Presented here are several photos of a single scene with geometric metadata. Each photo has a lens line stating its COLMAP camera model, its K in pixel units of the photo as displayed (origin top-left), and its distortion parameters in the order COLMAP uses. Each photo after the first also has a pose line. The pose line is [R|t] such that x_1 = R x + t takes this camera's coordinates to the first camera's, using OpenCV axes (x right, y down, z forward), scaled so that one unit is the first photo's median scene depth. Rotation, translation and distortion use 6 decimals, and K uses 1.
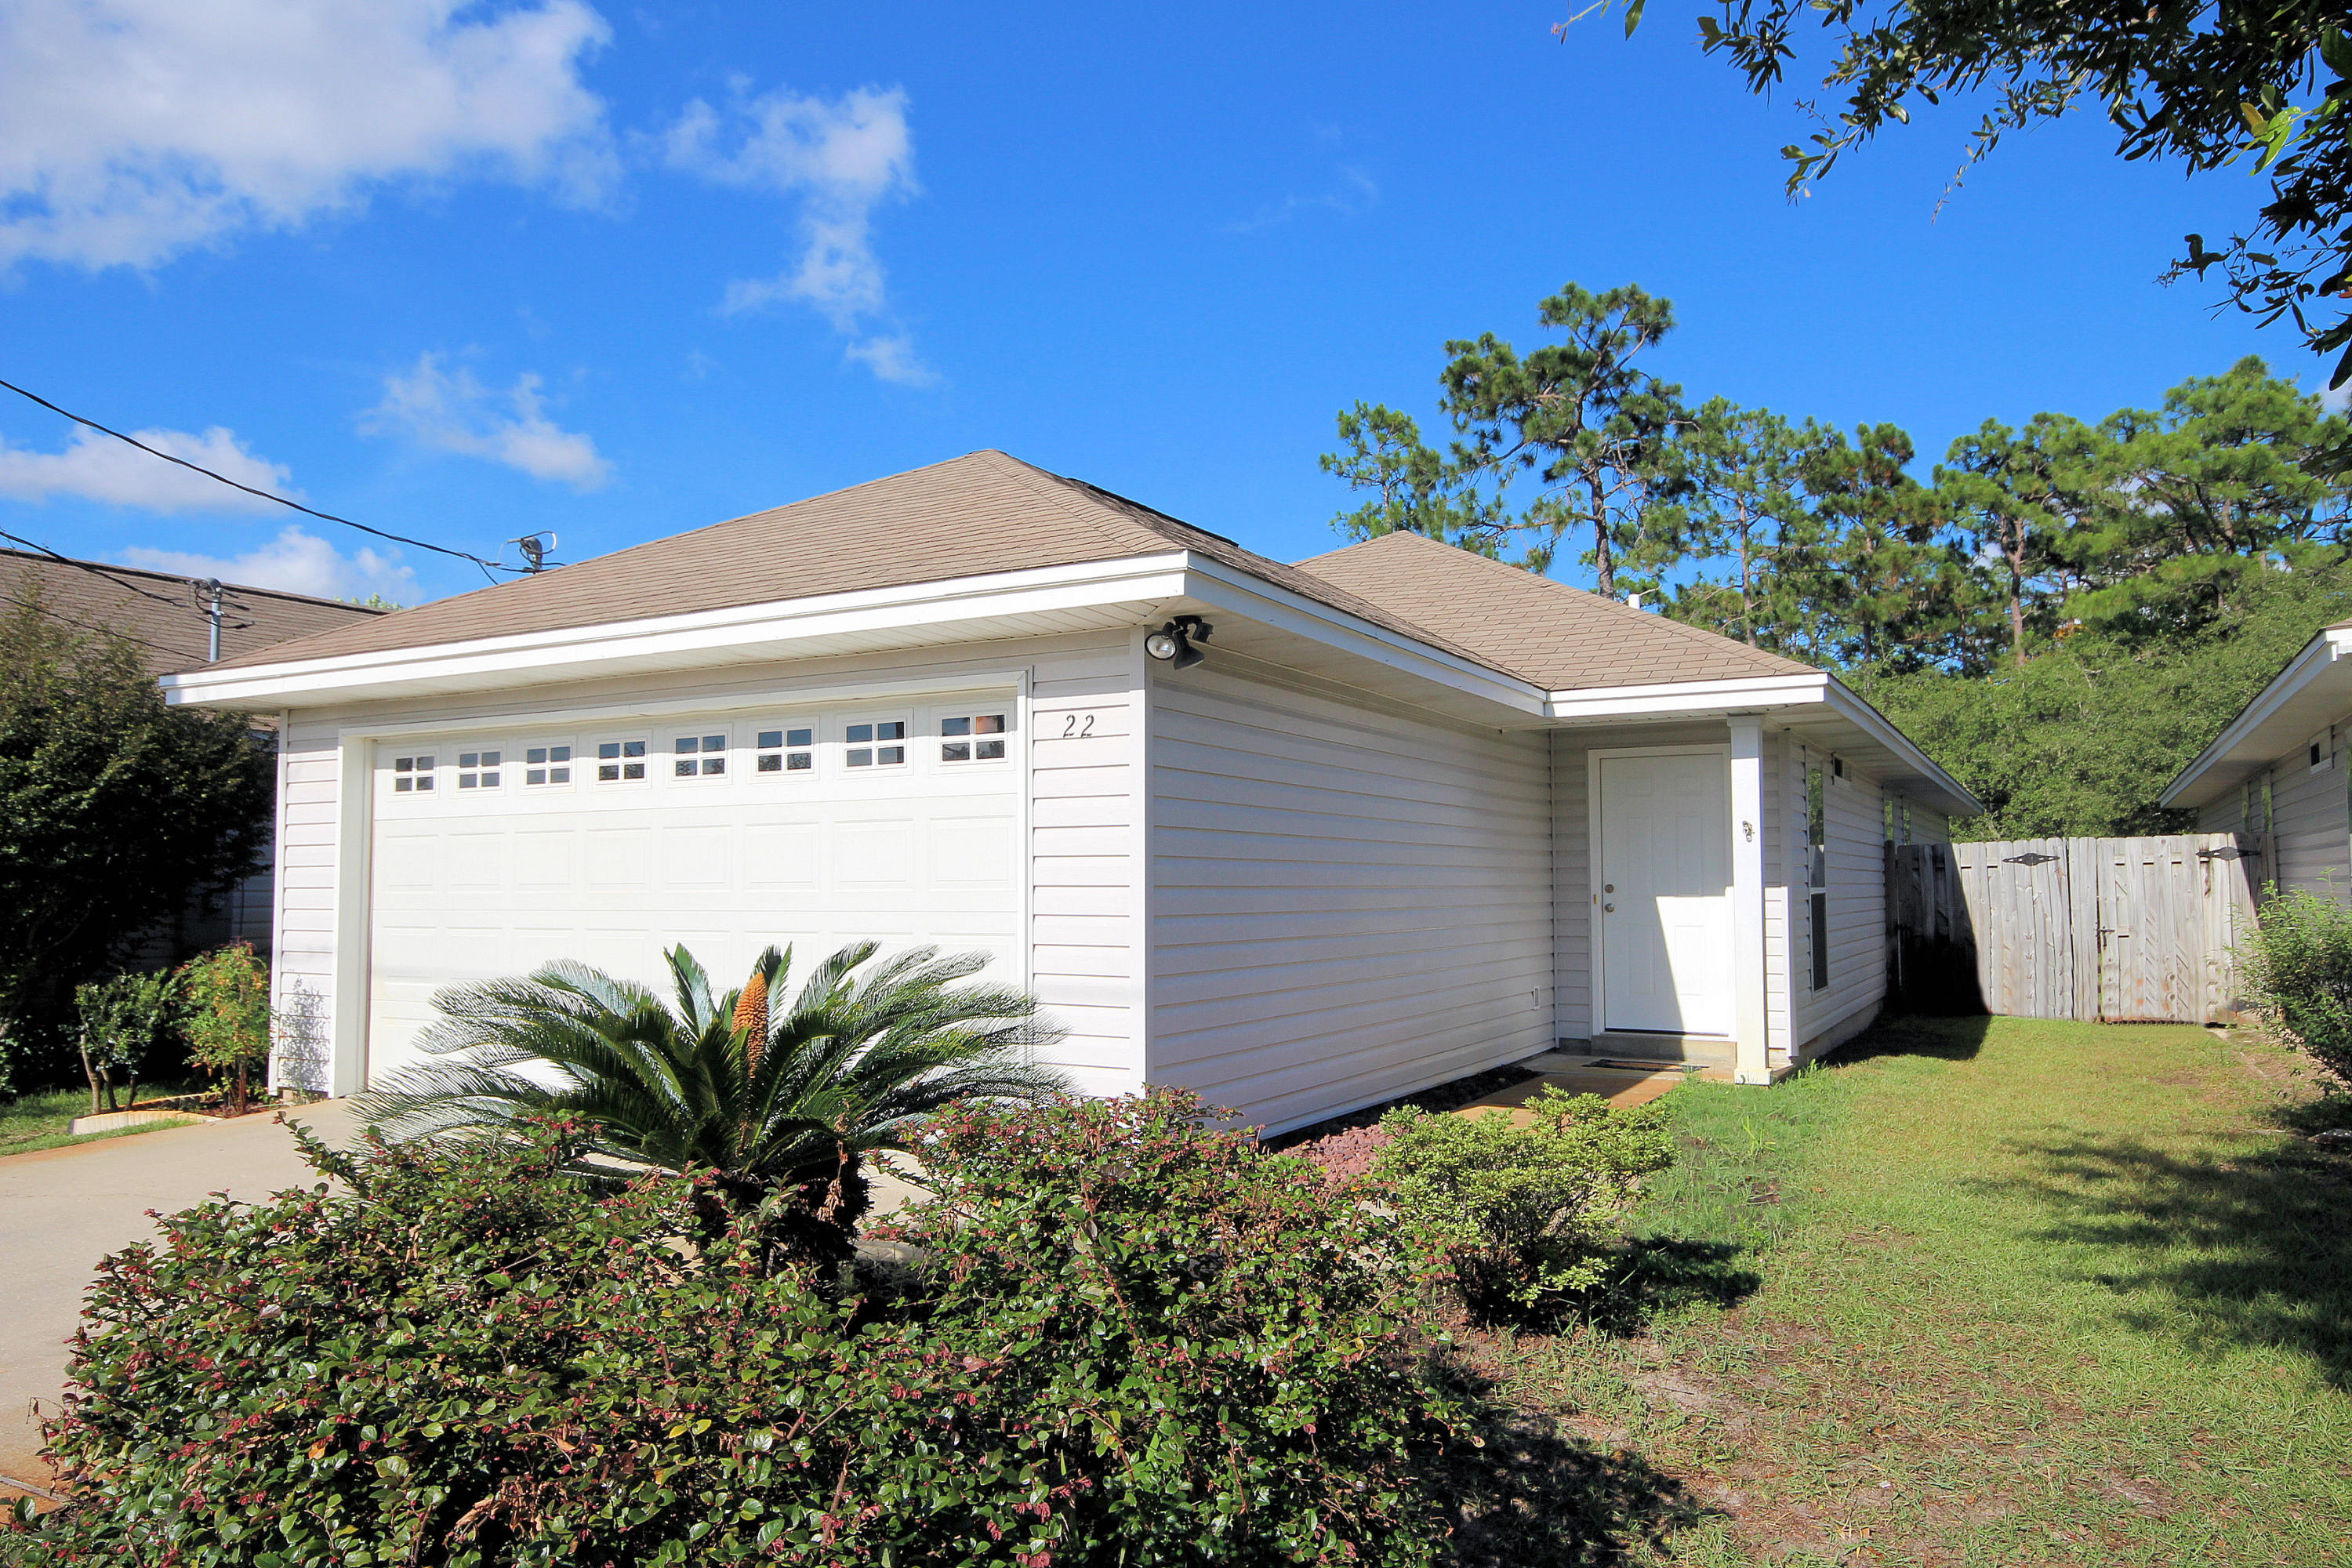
lens RADIAL K [[1554.8, 0, 1173.8], [0, 1554.8, 792.0], [0, 0, 1]] dist [-0.001253, 0.036114]
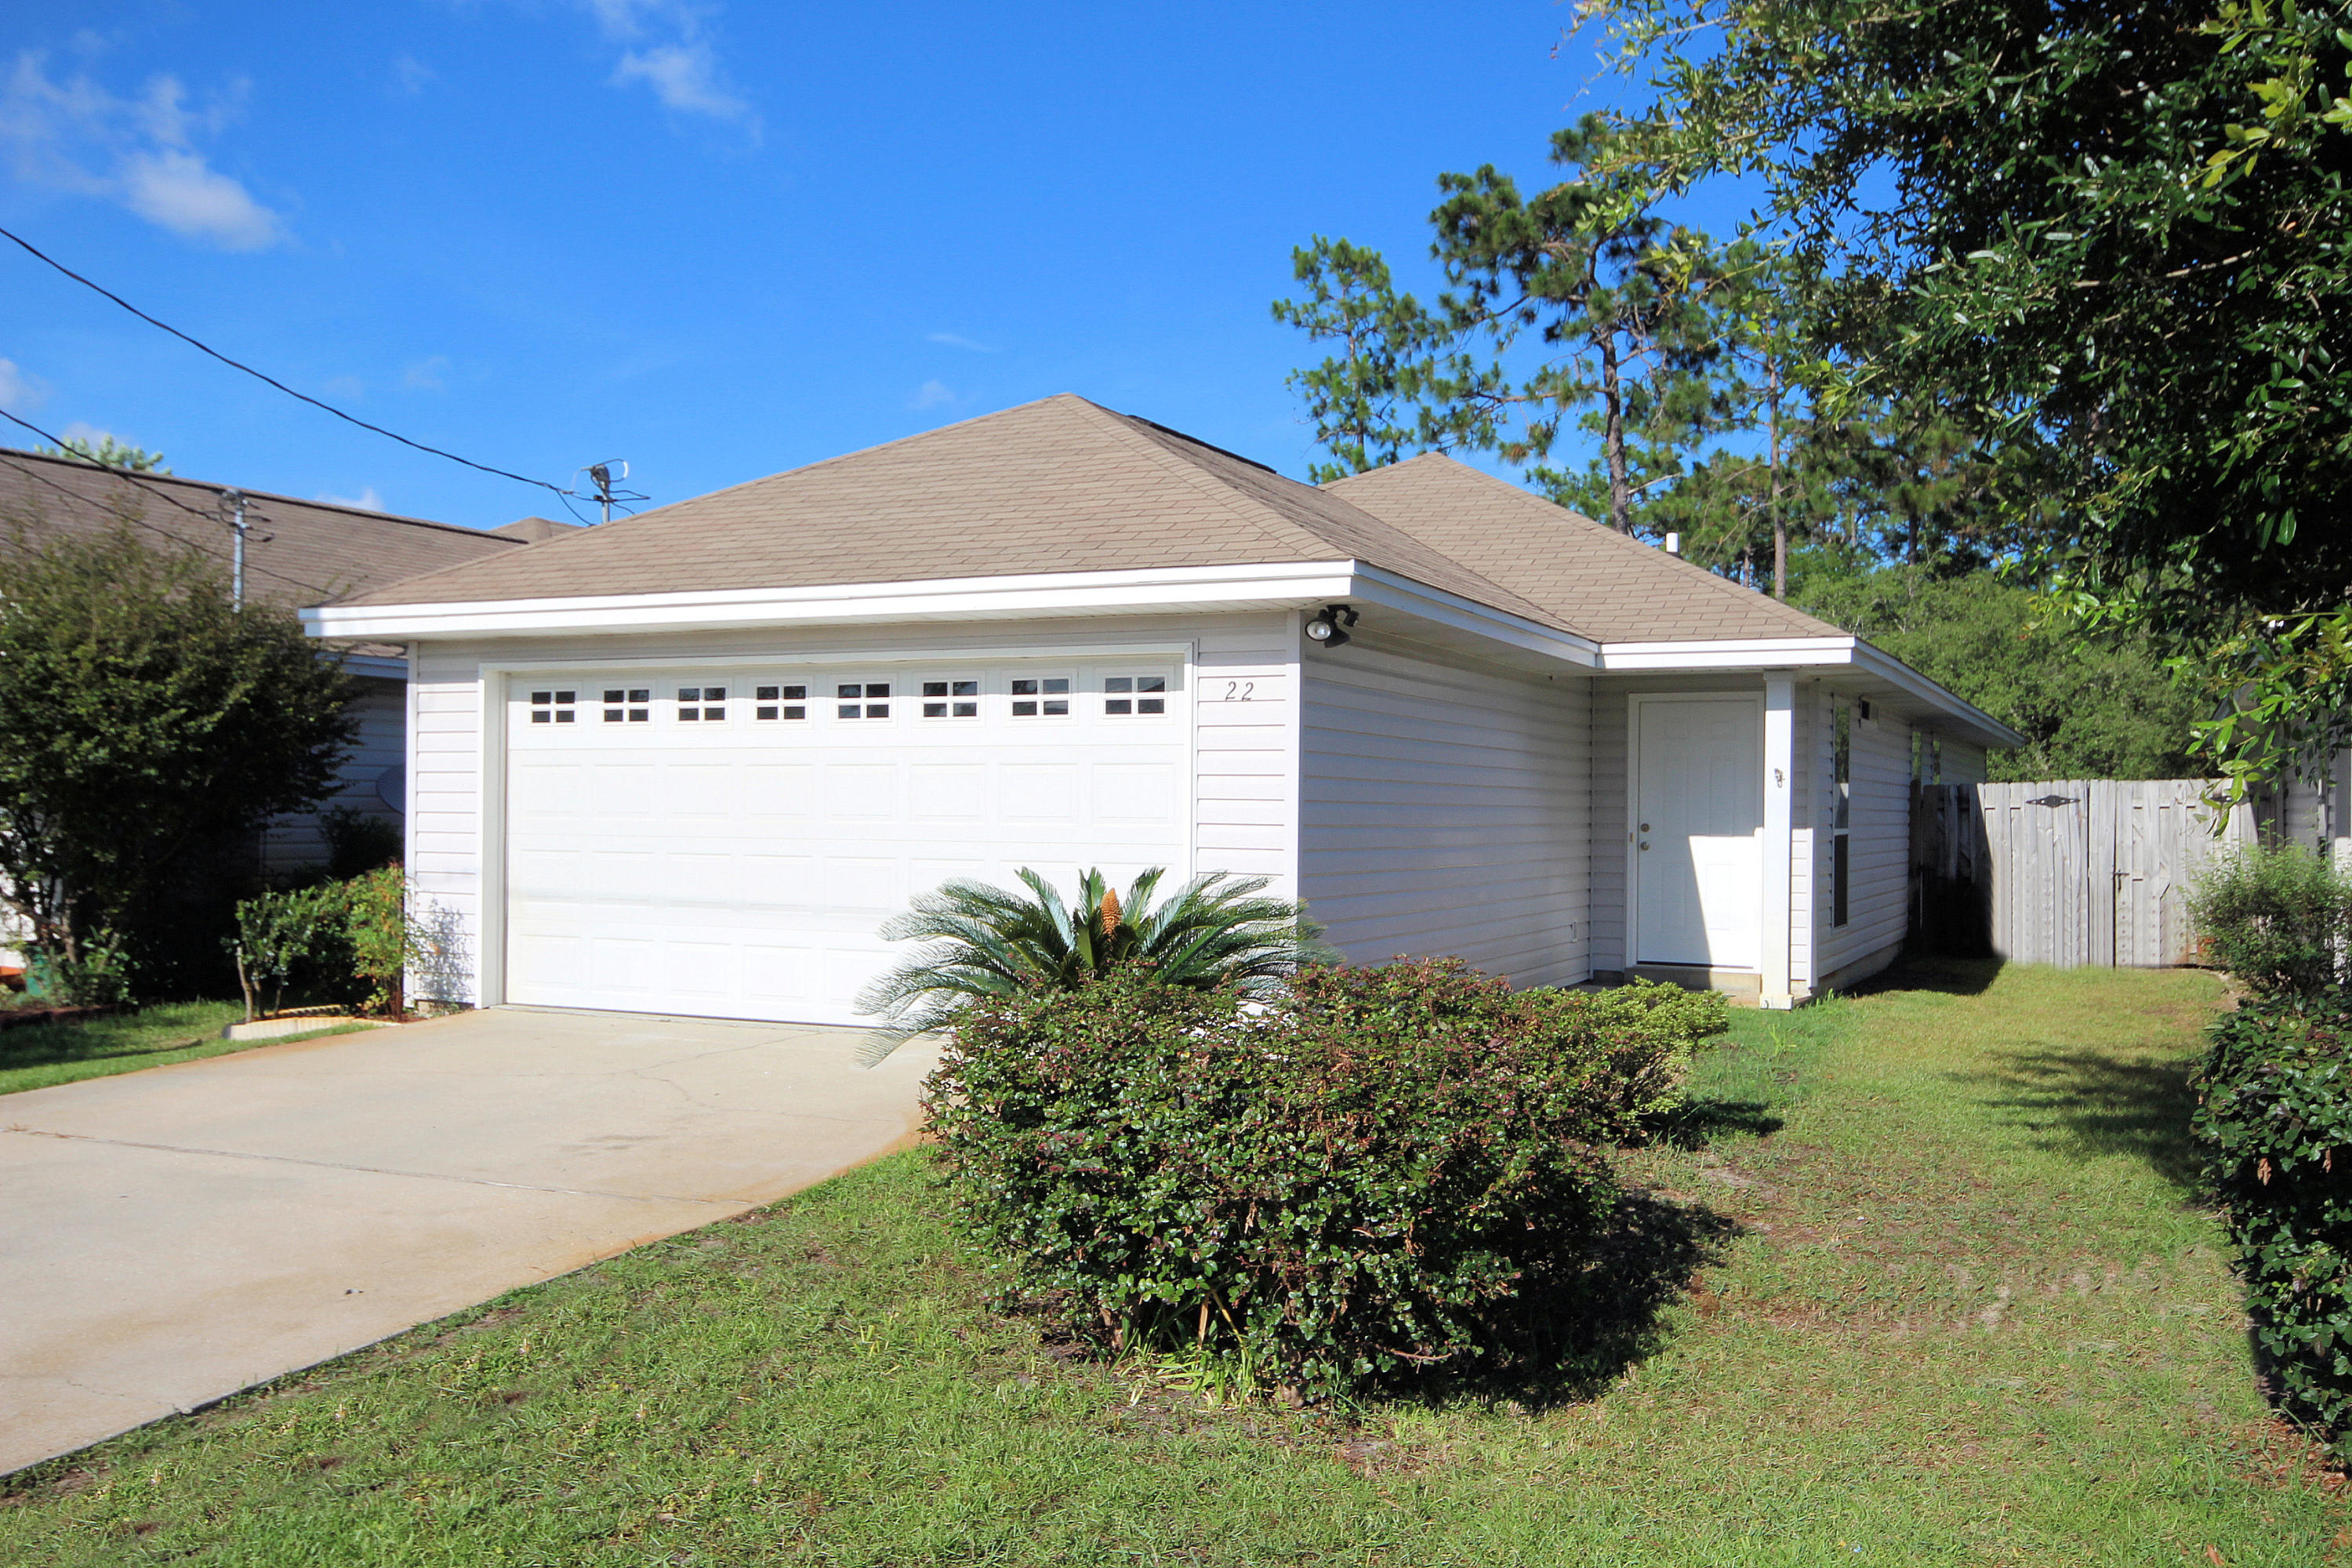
lens RADIAL K [[1984.7, 0, 1176.0], [0, 1984.7, 784.0], [0, 0, 1]] dist [0.010356, 0.003849]
pose [[0.997758, 0.014302, 0.065372, -0.103474], [-0.017414, 0.998729, 0.047289, -0.020977], [-0.064613, -0.048321, 0.996740, -0.260252]]
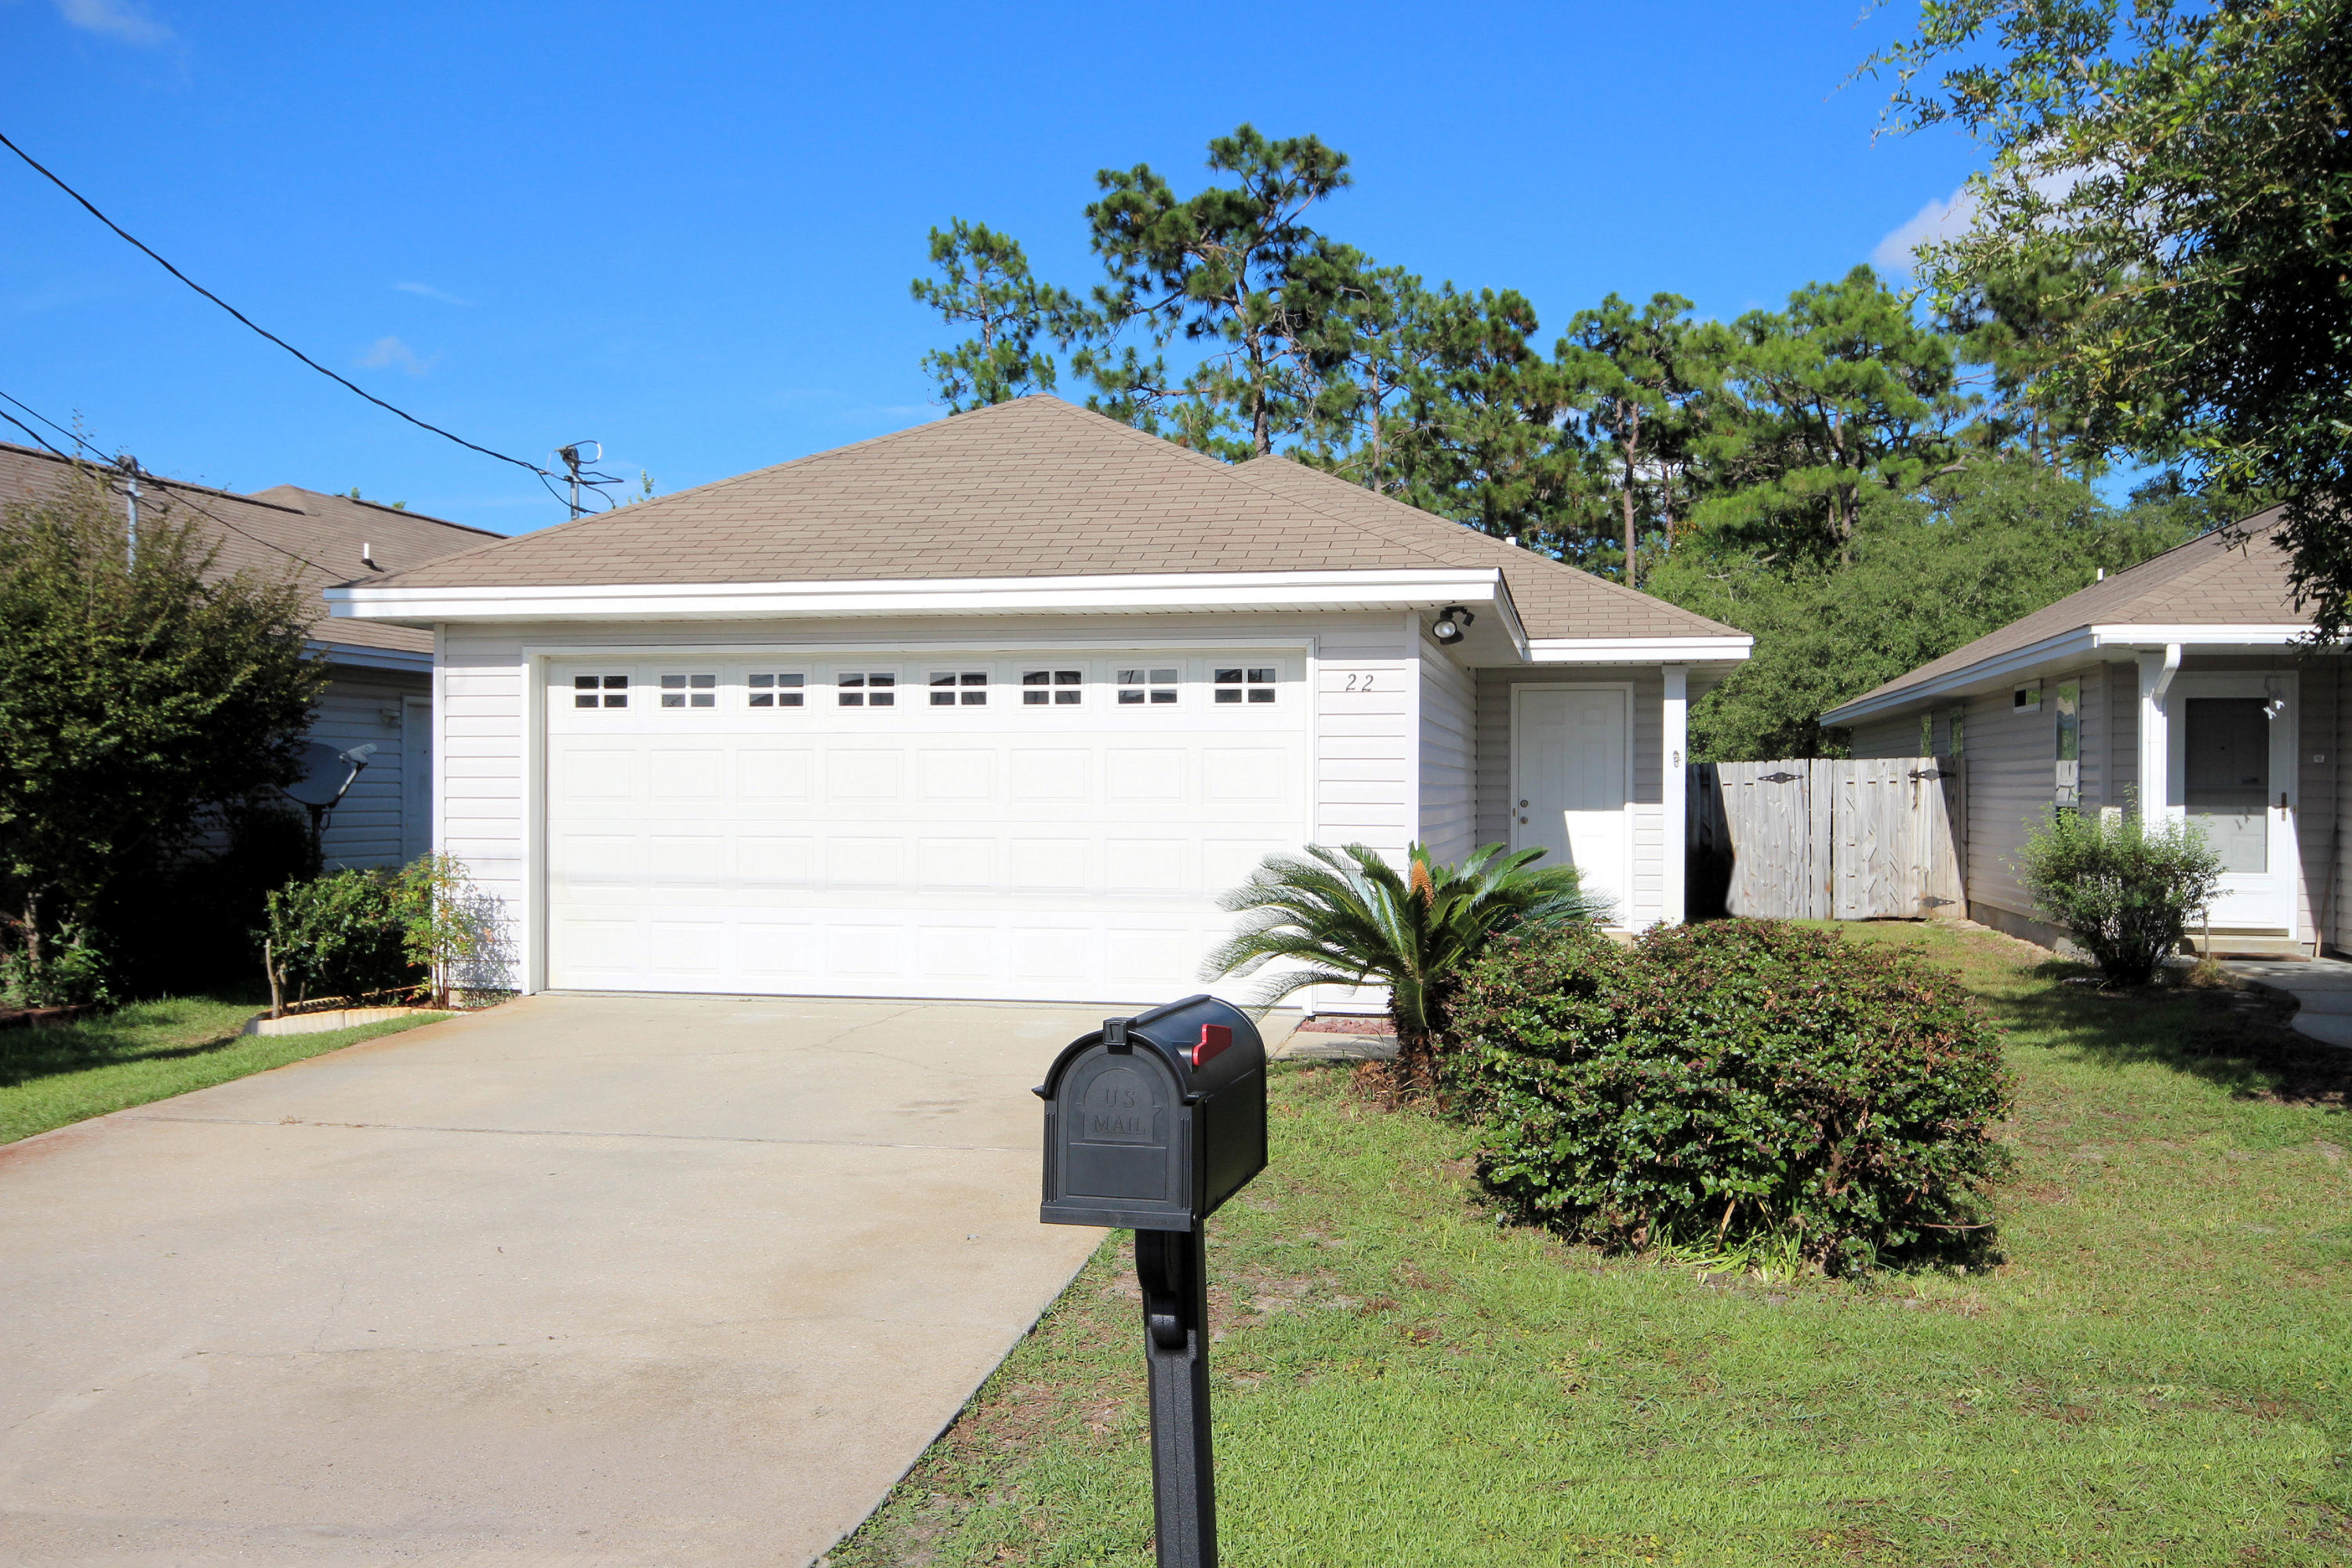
lens RADIAL K [[1984.7, 0, 1176.0], [0, 1984.7, 784.0], [0, 0, 1]] dist [0.010356, 0.003849]
pose [[0.952998, 0.007874, 0.302874, -0.357955], [-0.025096, 0.998278, 0.053014, -0.020813], [-0.301936, -0.058123, 0.951555, -0.281721]]
